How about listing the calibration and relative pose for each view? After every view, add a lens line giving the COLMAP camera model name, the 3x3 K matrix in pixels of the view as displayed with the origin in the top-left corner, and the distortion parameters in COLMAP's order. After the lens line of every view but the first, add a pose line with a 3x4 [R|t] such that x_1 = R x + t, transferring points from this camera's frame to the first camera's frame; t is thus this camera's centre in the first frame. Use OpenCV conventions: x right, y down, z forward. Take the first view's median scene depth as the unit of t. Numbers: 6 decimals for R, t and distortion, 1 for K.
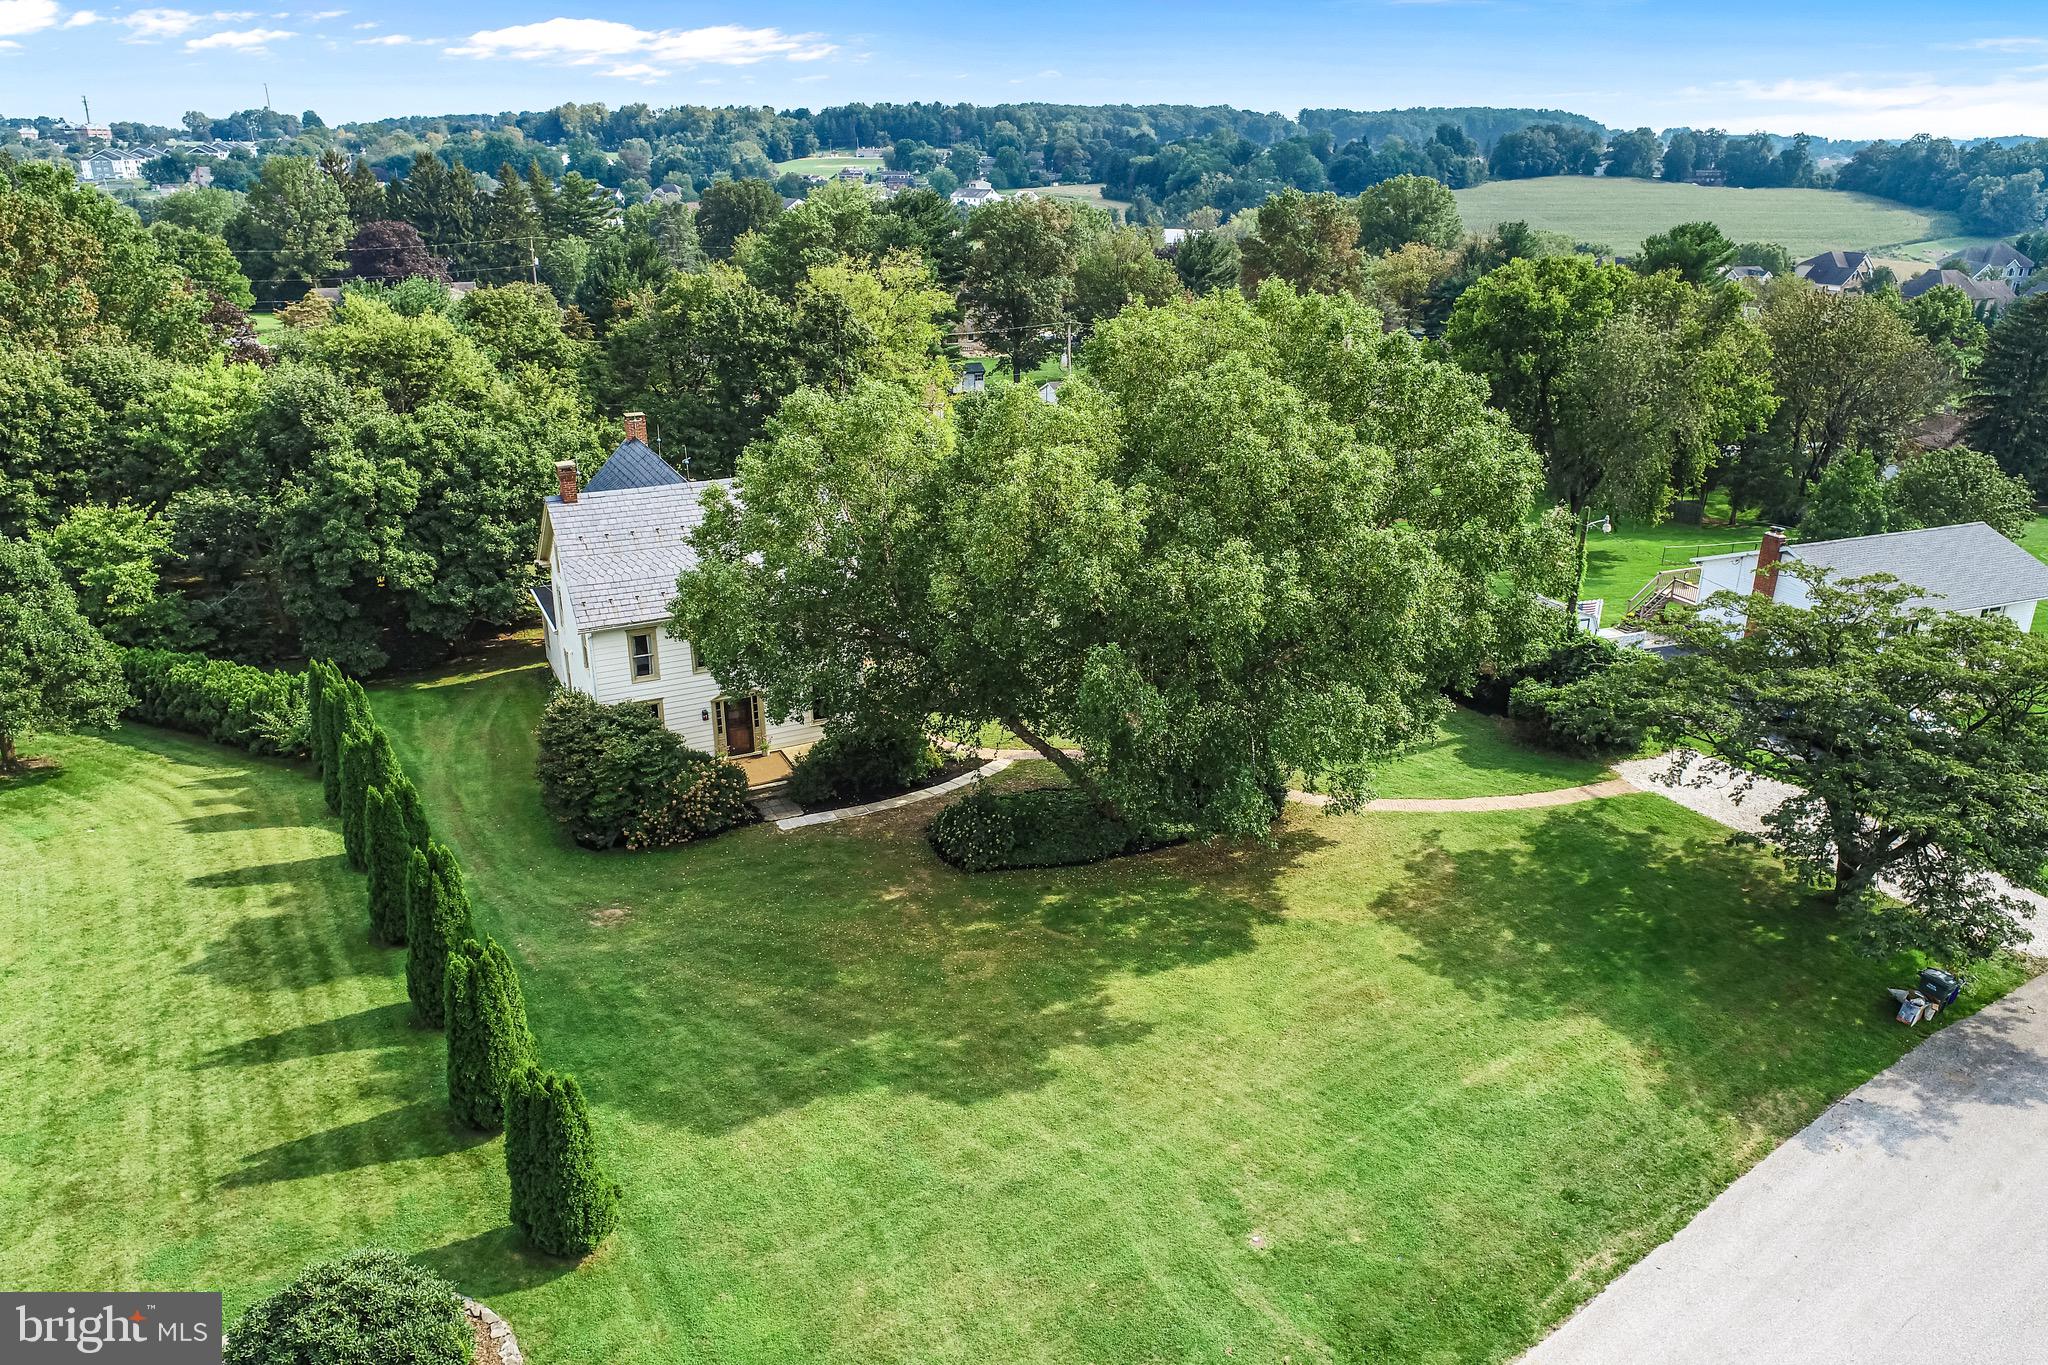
lens RADIAL K [[1397.0, 0, 1019.8], [0, 1397.0, 675.7], [0, 0, 1]] dist [-0.020928, 0.015475]
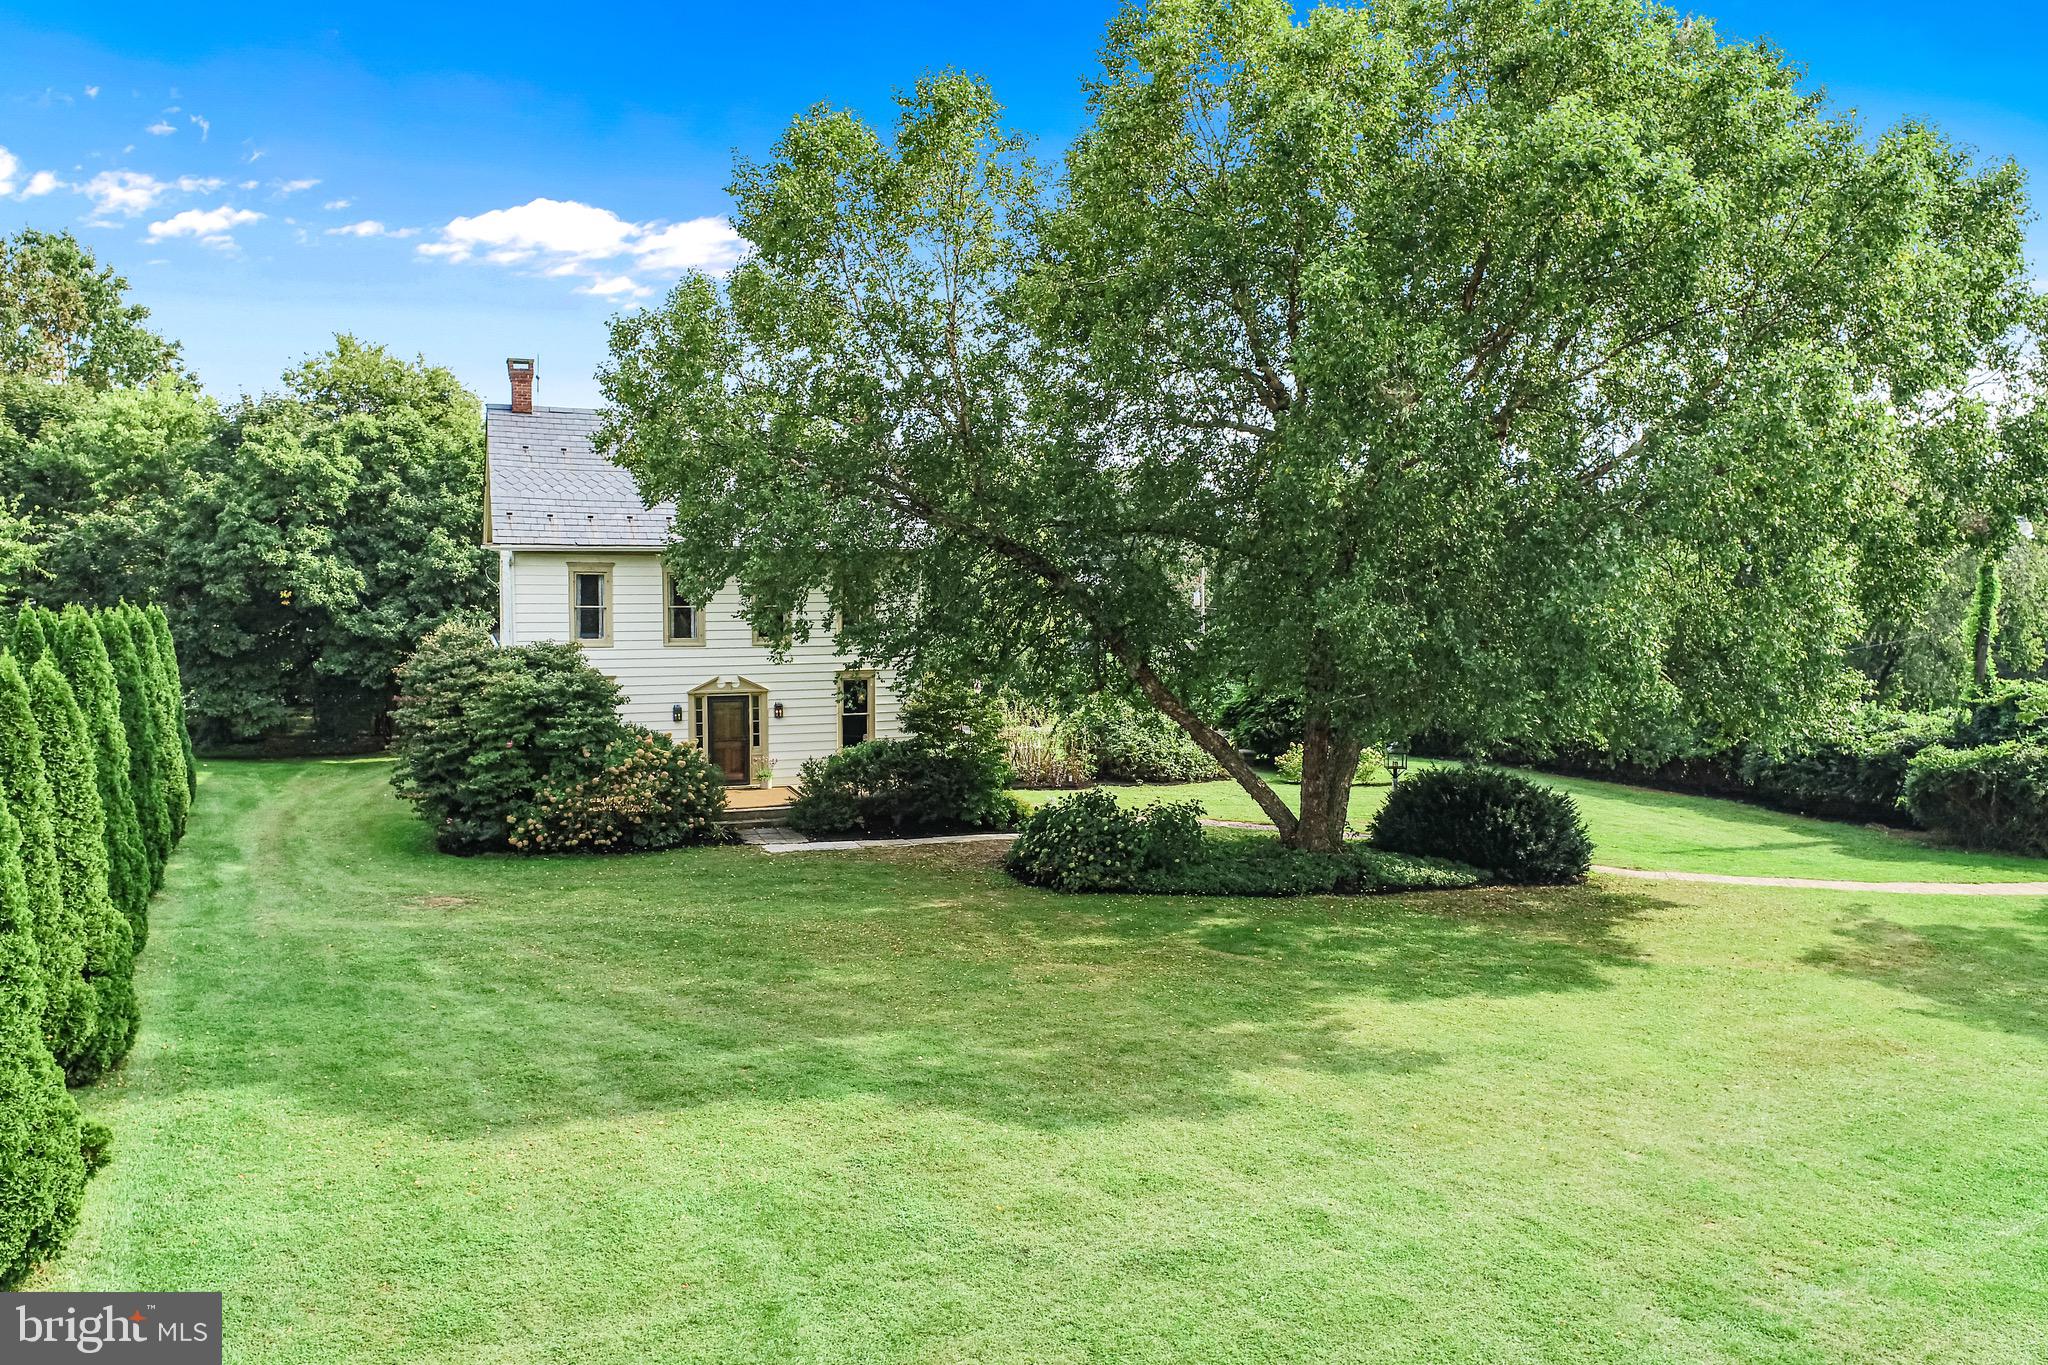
lens RADIAL K [[1397.0, 0, 1019.0], [0, 1397.0, 691.0], [0, 0, 1]] dist [-0.020928, 0.015475]
pose [[0.996234, 0.002273, -0.086679, -0.007755], [-0.029765, 0.947879, -0.317236, 0.259970], [0.081440, 0.318621, 0.944377, 0.446902]]
